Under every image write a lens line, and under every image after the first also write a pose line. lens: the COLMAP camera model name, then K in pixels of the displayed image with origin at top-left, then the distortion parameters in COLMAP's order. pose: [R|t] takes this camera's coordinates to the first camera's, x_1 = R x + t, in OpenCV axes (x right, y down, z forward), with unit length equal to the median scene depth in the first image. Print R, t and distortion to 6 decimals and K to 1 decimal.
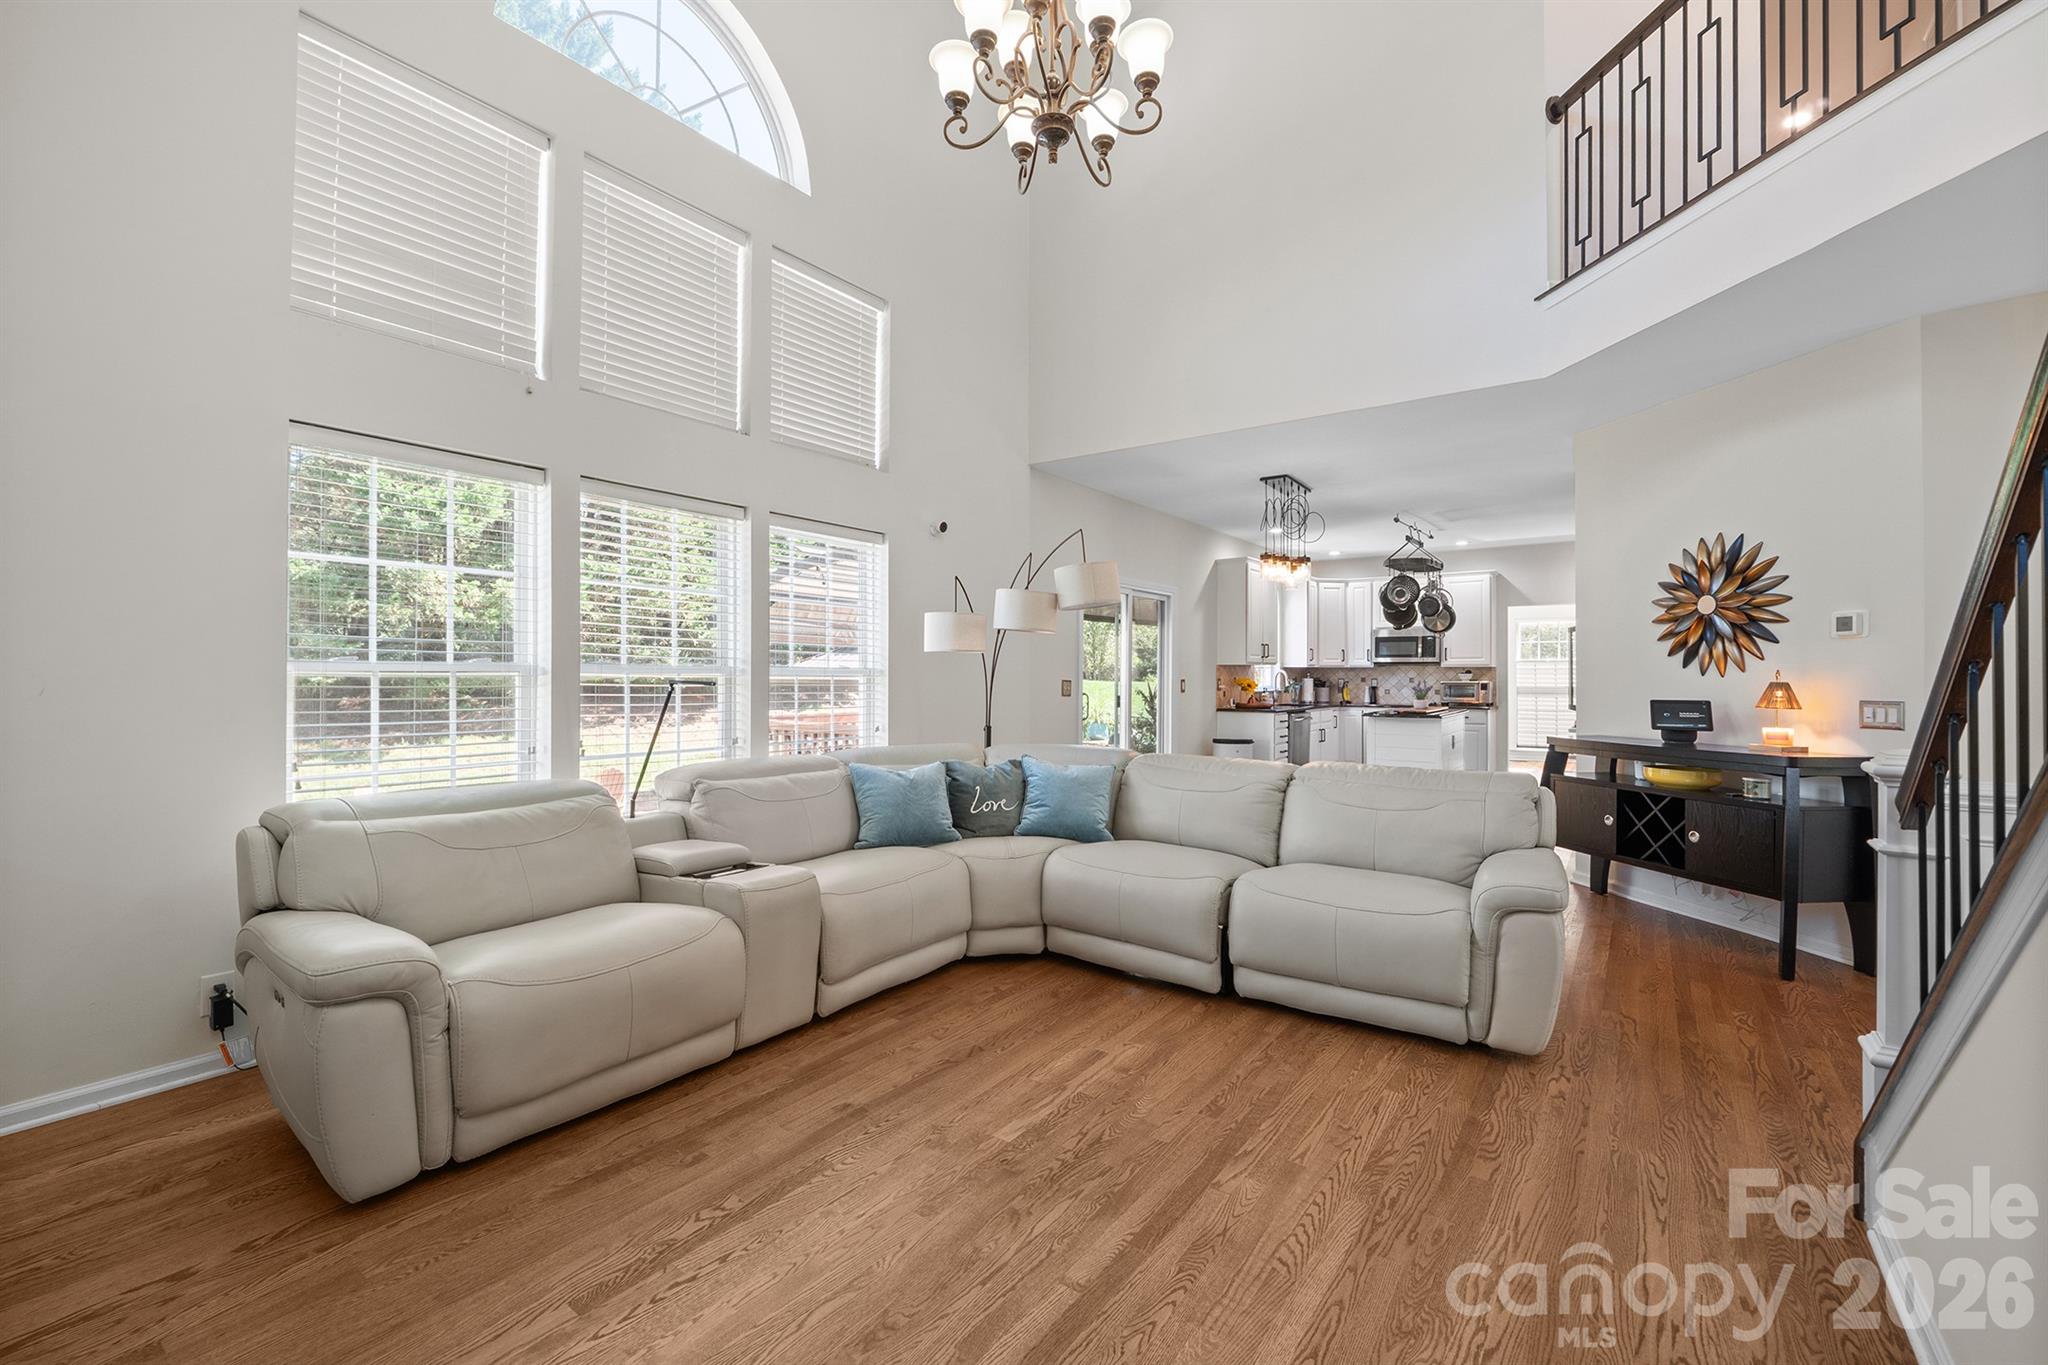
lens RADIAL K [[864.3, 0, 1029.6], [0, 864.3, 681.7], [0, 0, 1]] dist [0.000725, 0.000025]
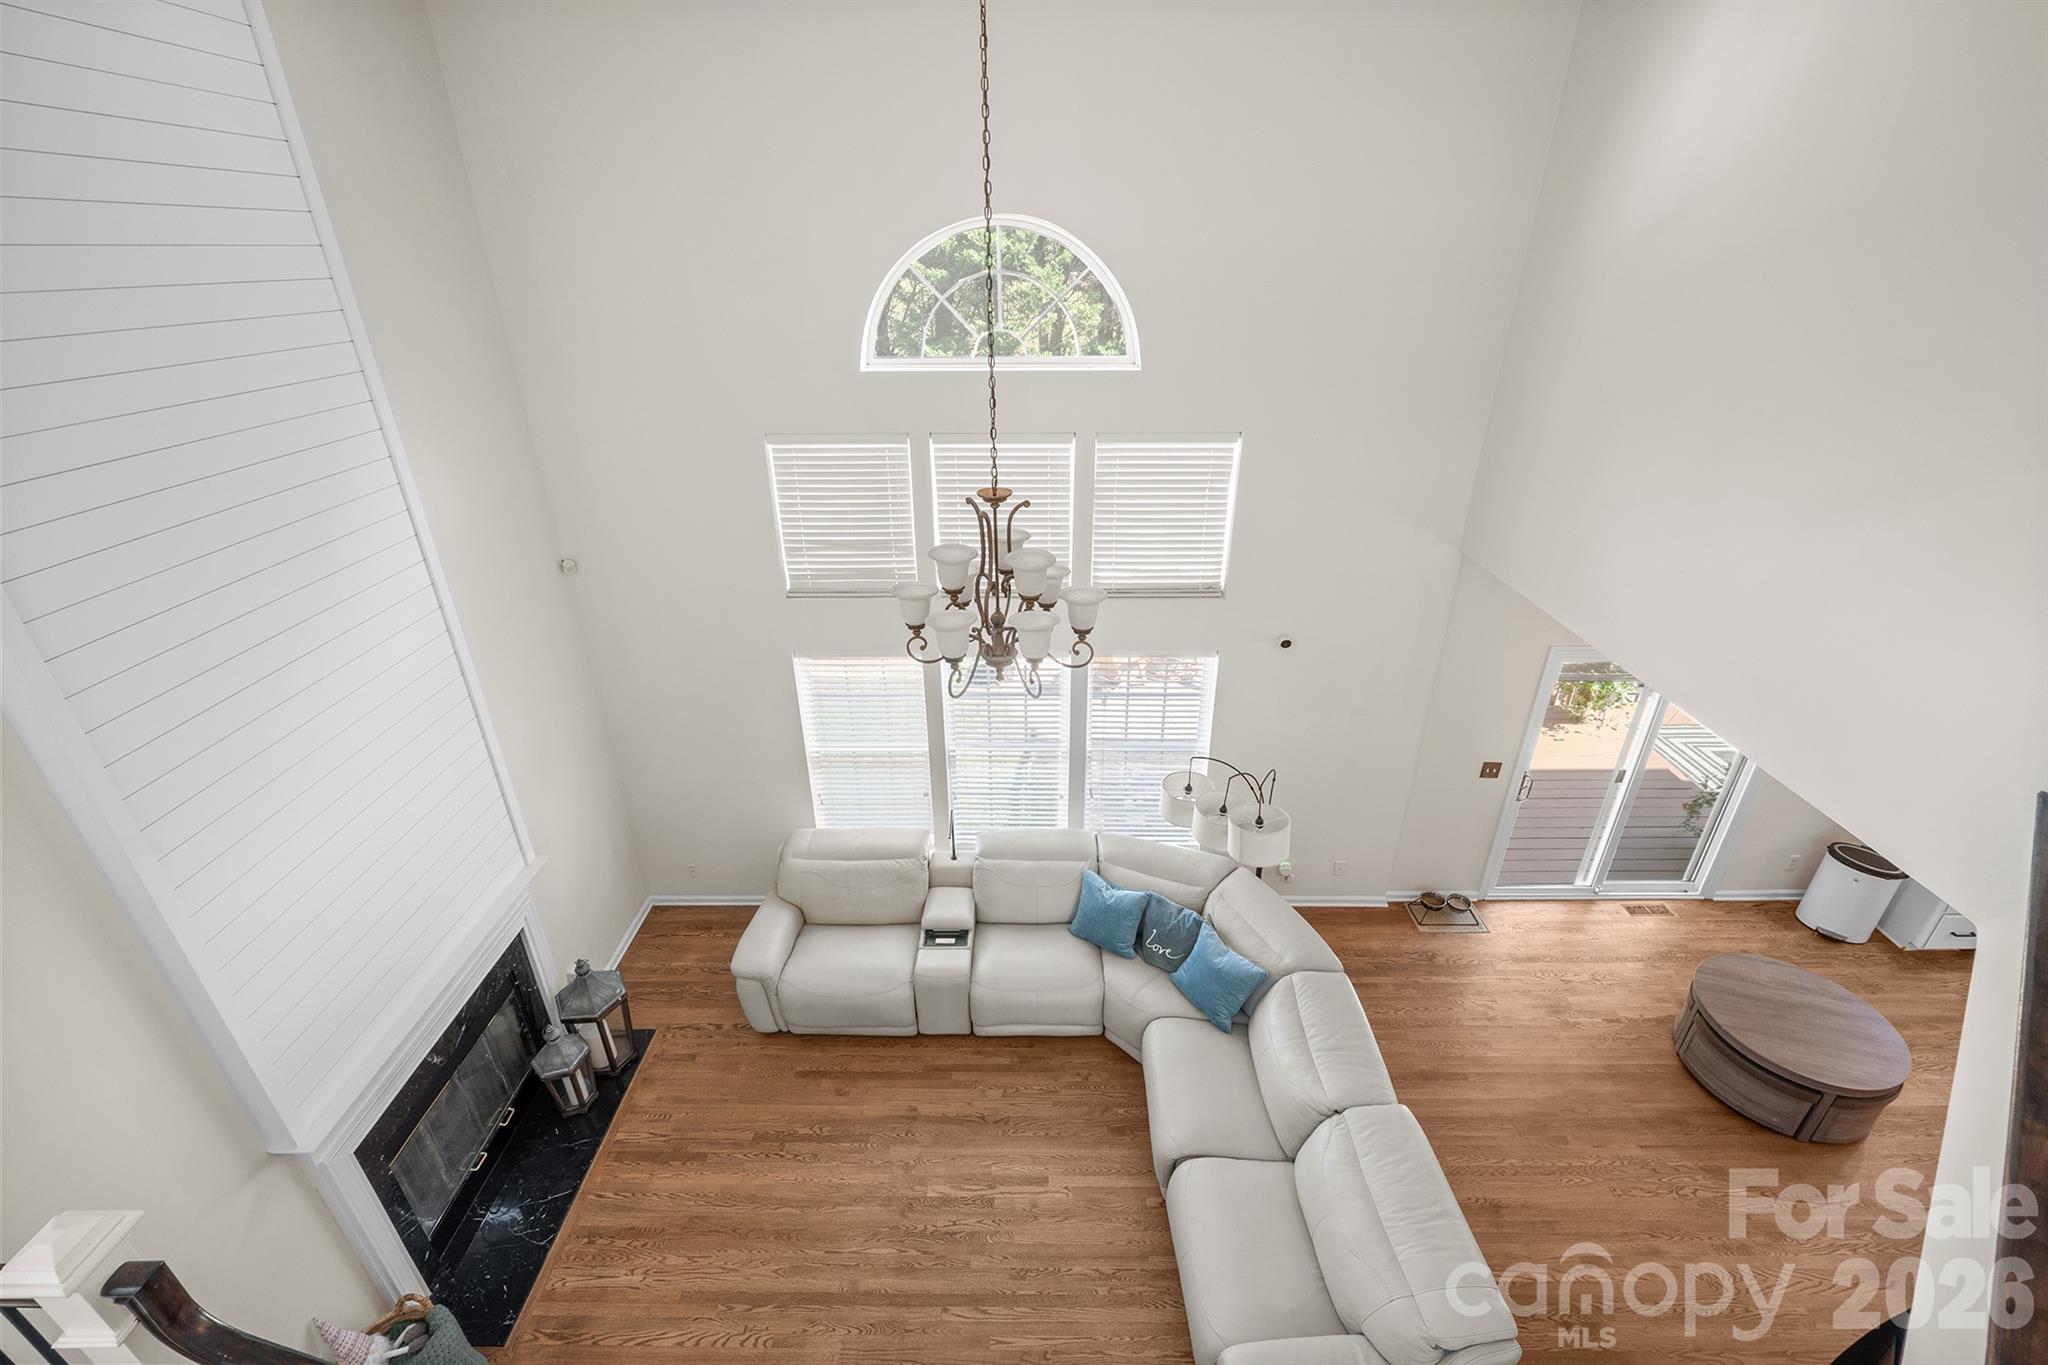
lens RADIAL K [[864.3, 0, 1021.9], [0, 864.3, 679.5], [0, 0, 1]] dist [0.000725, 0.000025]
pose [[0.569267, 0.361700, -0.738314, 1.002746], [0.010781, 0.894664, 0.446609, -1.230497], [0.822082, -0.262200, 0.505403, 0.460237]]
